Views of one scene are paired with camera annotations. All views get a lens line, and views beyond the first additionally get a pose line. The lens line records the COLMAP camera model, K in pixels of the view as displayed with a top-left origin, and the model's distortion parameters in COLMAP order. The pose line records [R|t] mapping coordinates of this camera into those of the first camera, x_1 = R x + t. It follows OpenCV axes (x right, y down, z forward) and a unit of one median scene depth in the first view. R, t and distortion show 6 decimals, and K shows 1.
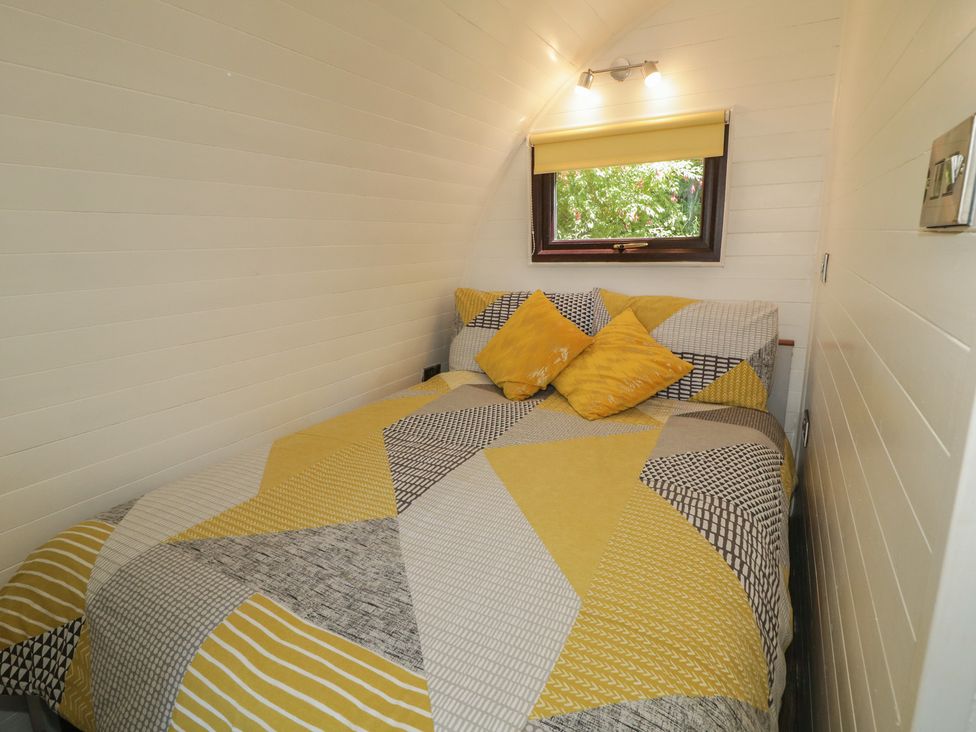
lens RADIAL K [[541.6, 0, 494.1], [0, 541.6, 363.4], [0, 0, 1]] dist [0.000986, -0.001245]
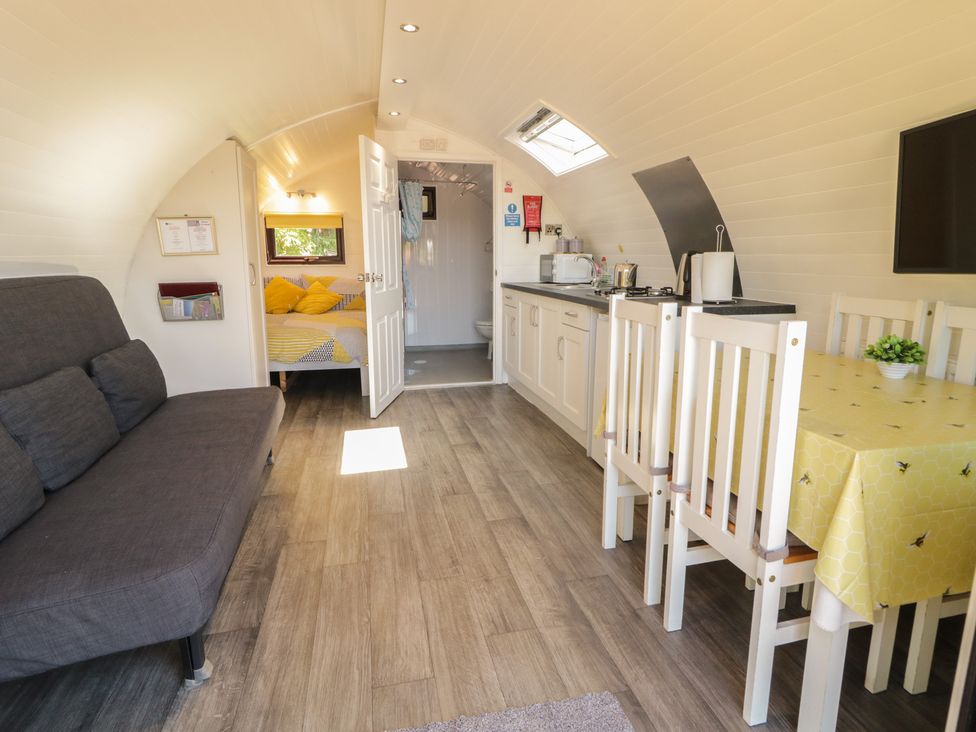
lens RADIAL K [[541.6, 0, 494.1], [0, 541.6, 363.4], [0, 0, 1]] dist [0.000986, -0.001245]
pose [[0.764627, -0.107672, 0.635415, -0.773621], [0.130777, 0.991355, 0.010616, 0.364424], [-0.631065, 0.074981, 0.772098, -1.501317]]
